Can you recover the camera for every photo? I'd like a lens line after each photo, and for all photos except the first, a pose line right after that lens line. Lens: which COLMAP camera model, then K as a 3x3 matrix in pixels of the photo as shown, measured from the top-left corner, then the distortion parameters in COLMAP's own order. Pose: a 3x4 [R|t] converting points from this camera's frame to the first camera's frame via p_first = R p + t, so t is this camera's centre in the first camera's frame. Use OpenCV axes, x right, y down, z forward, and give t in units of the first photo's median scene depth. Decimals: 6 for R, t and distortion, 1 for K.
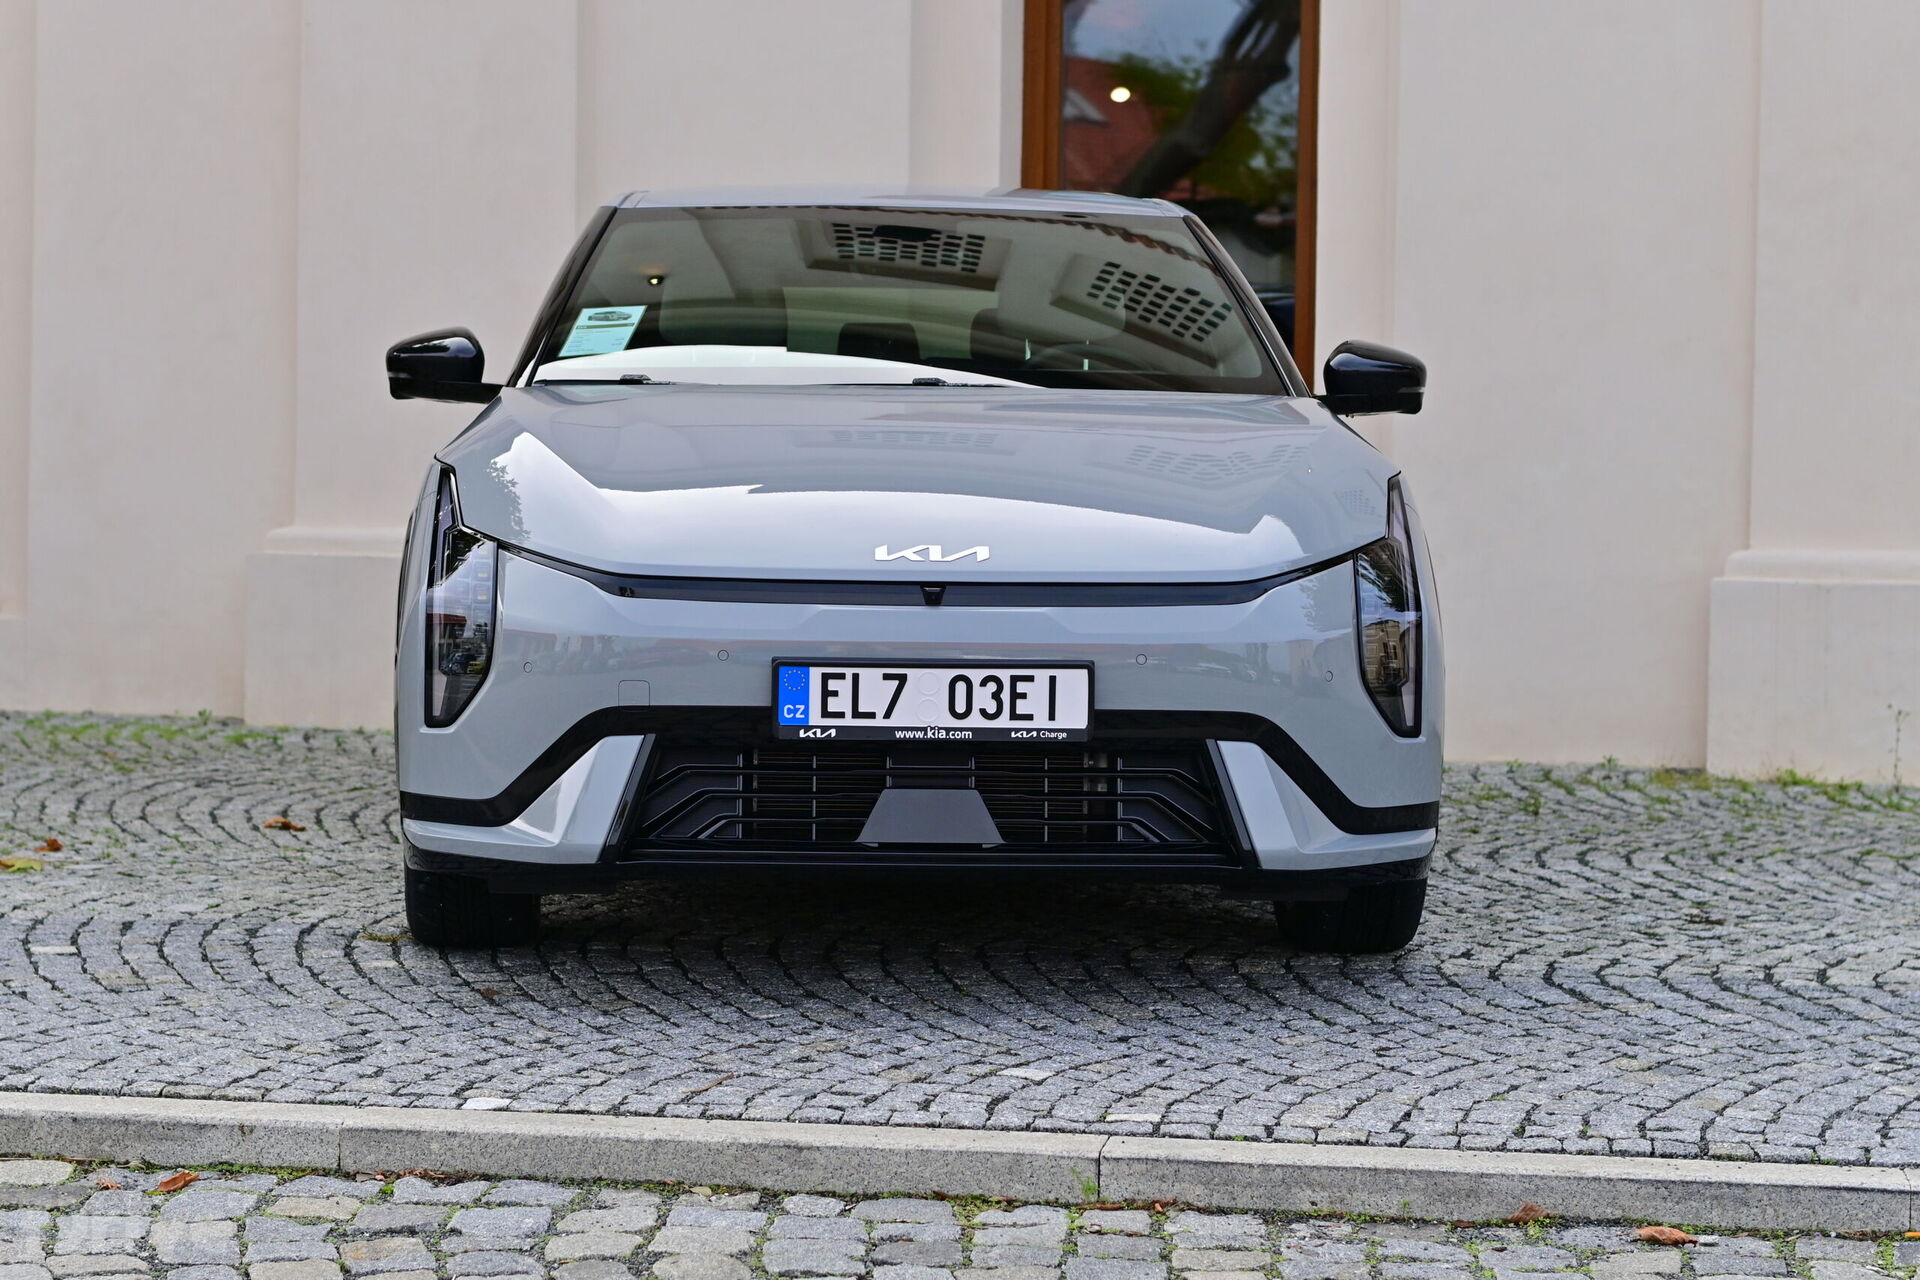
lens RADIAL K [[4261.4, 0, 960.0], [0, 4261.4, 640.0], [0, 0, 1]] dist [-0.024437, 0.017647]
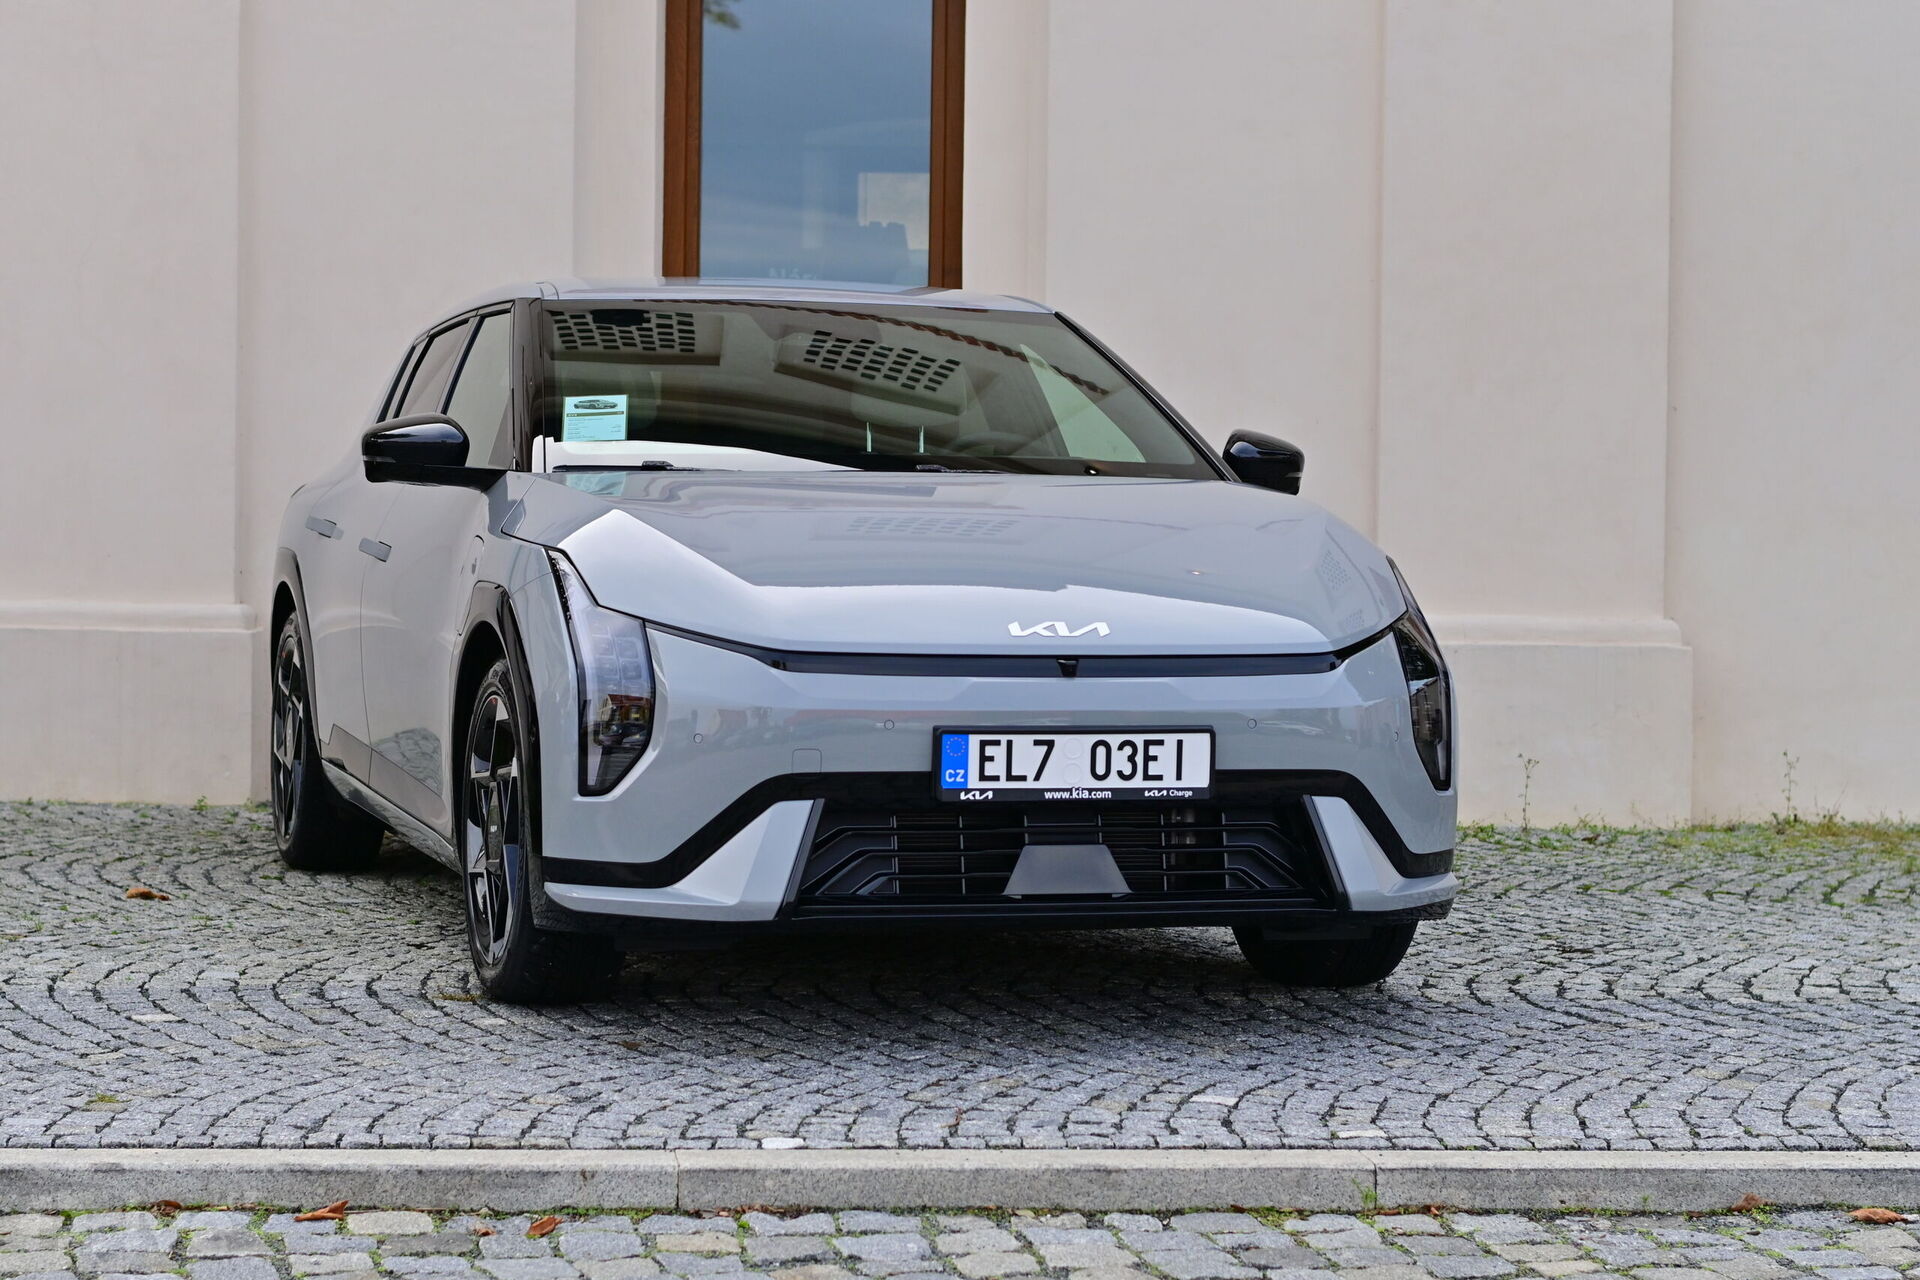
lens RADIAL K [[4261.4, 0, 960.0], [0, 4261.4, 640.0], [0, 0, 1]] dist [-0.024437, 0.017647]
pose [[0.970229, -0.007931, 0.242061, -0.300301], [0.011006, 0.999875, -0.011357, -0.005502], [-0.241940, 0.013683, 0.970195, -0.055805]]
